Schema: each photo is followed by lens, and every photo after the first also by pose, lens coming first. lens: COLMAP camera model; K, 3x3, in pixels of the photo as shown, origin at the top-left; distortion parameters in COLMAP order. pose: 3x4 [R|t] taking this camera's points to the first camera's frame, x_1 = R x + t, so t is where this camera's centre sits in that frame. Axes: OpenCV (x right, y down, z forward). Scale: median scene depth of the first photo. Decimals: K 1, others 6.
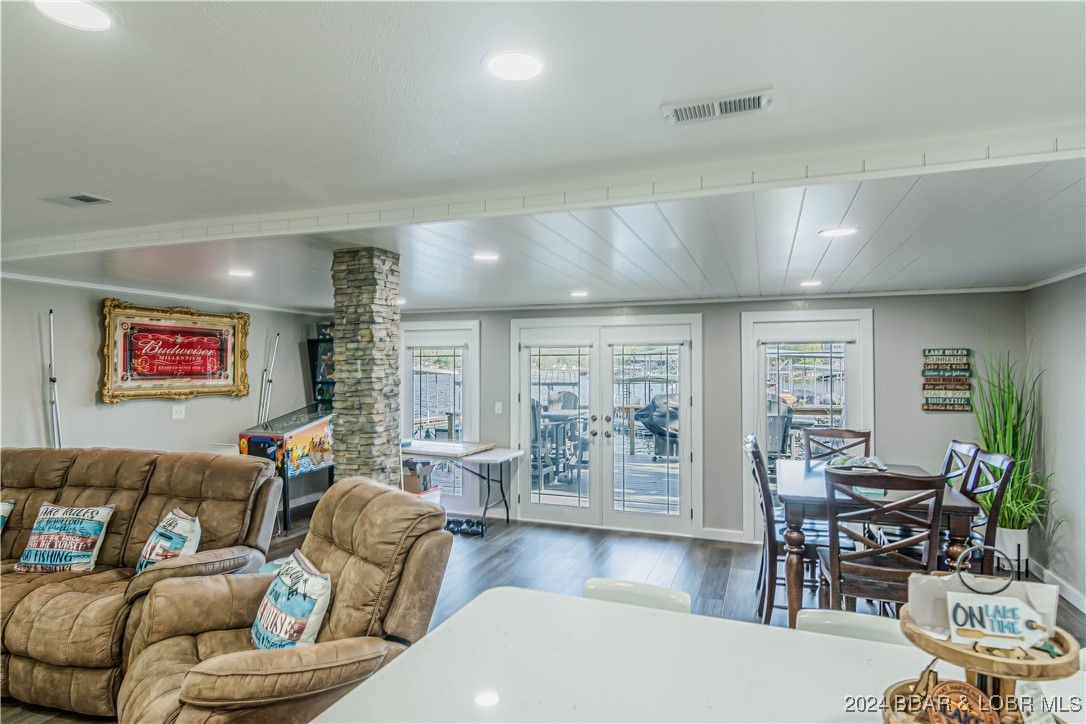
lens RADIAL K [[593.4, 0, 543.0], [0, 593.4, 362.0], [0, 0, 1]] dist [-0.008225, -0.002380]
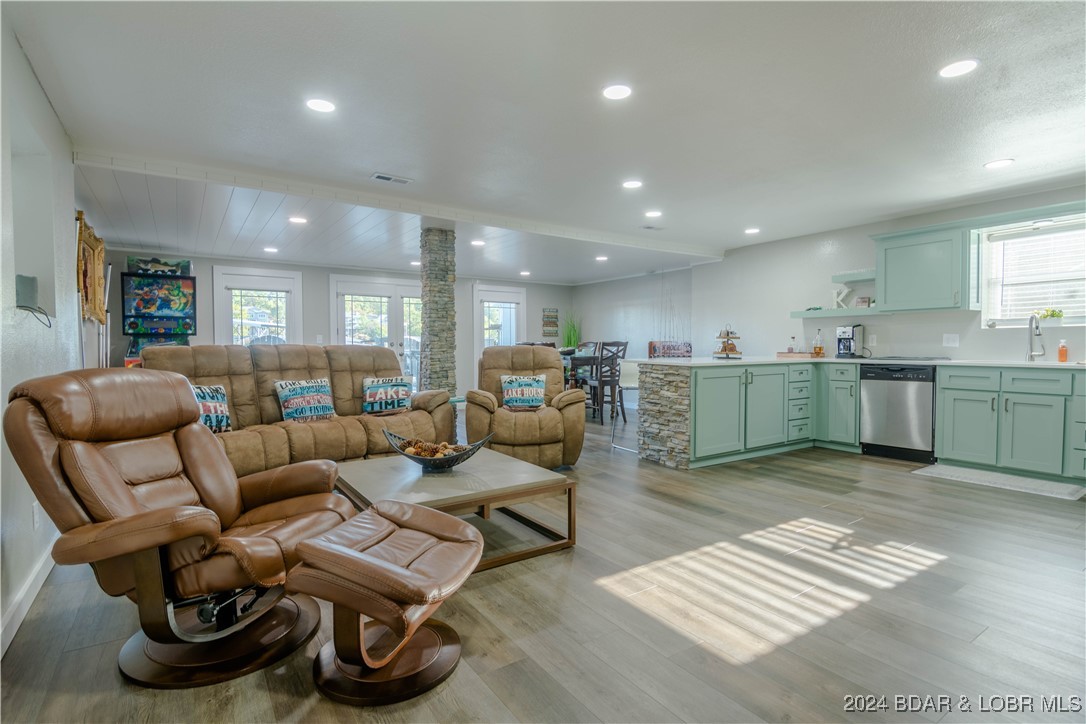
lens RADIAL K [[522.3, 0, 538.7], [0, 522.3, 359.6], [0, 0, 1]] dist [-0.011016, -0.001723]
pose [[0.569699, -0.027564, 0.821391, -1.025652], [-0.007520, 0.999221, 0.038748, 0.099556], [-0.821819, -0.028251, 0.569048, -0.112191]]
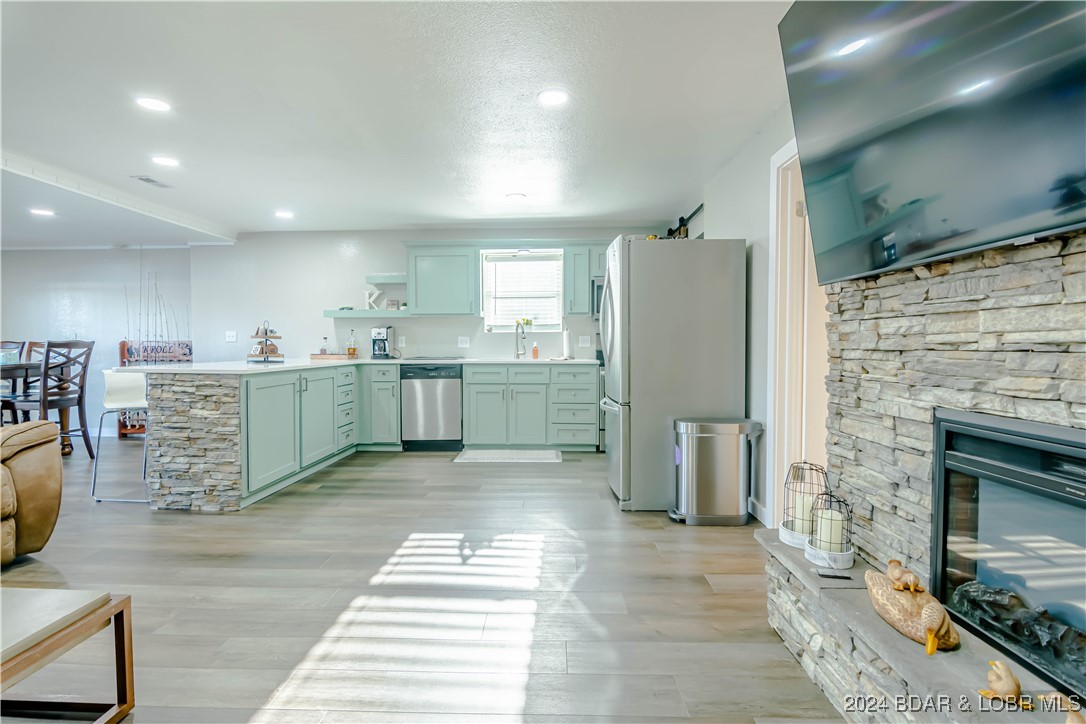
lens RADIAL K [[522.3, 0, 538.7], [0, 522.3, 359.6], [0, 0, 1]] dist [-0.011016, -0.001723]
pose [[-0.341391, -0.028665, 0.939484, -0.906660], [-0.013299, 0.999582, 0.025667, 0.102461], [-0.939827, -0.003731, -0.341629, 0.056419]]
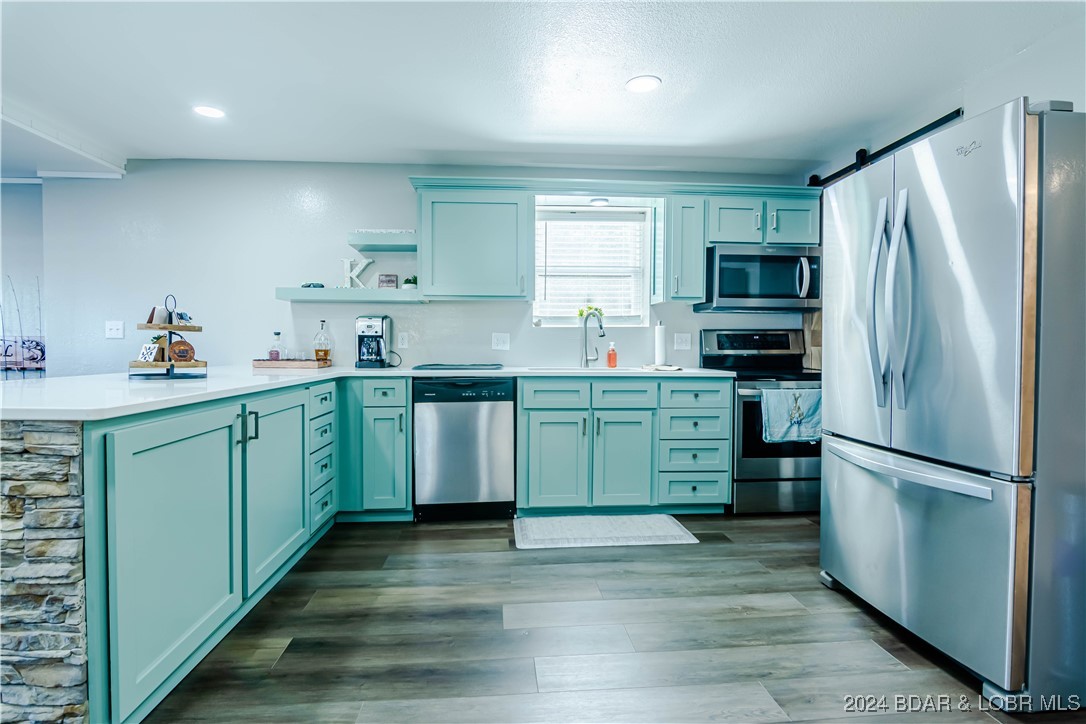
lens RADIAL K [[531.0, 0, 536.9], [0, 531.0, 358.7], [0, 0, 1]] dist [-0.011059, -0.001904]
pose [[-0.439076, -0.023220, 0.898150, -0.435814], [-0.018254, 0.999690, 0.016922, 0.106803], [-0.898265, -0.008965, -0.439363, 0.108662]]
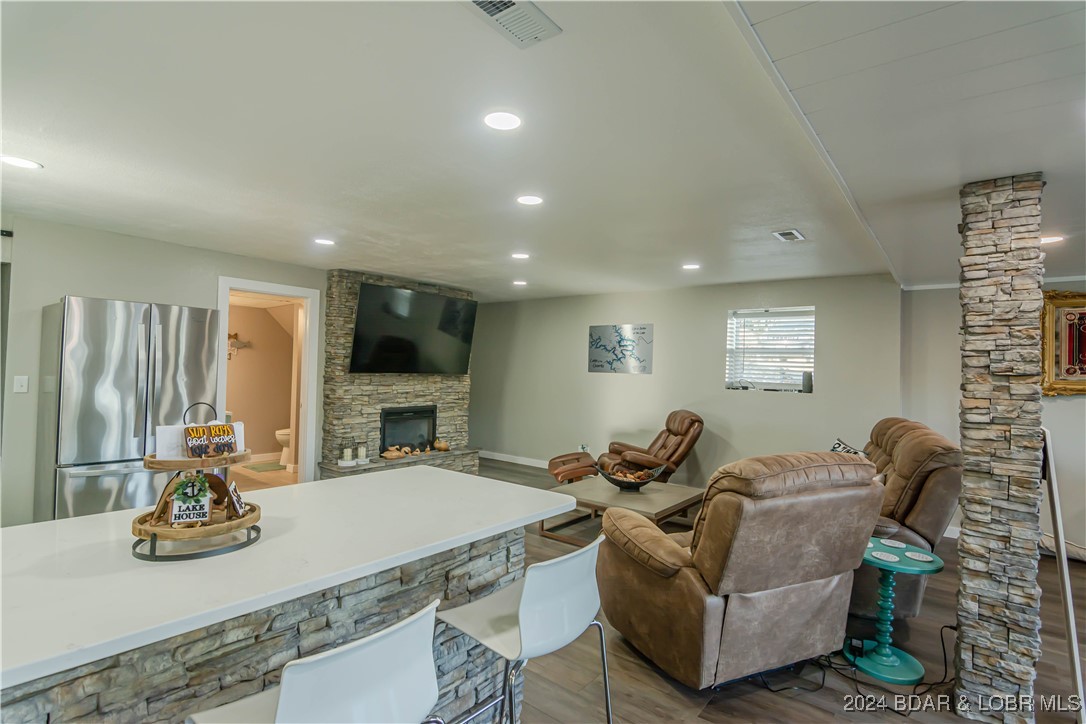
lens RADIAL K [[522.3, 0, 538.7], [0, 522.3, 359.6], [0, 0, 1]] dist [-0.011016, -0.001723]
pose [[-0.303033, -0.026224, -0.952619, 0.363216], [-0.014939, 0.999629, -0.022766, 0.042526], [0.952863, 0.007332, -0.303313, 0.460040]]
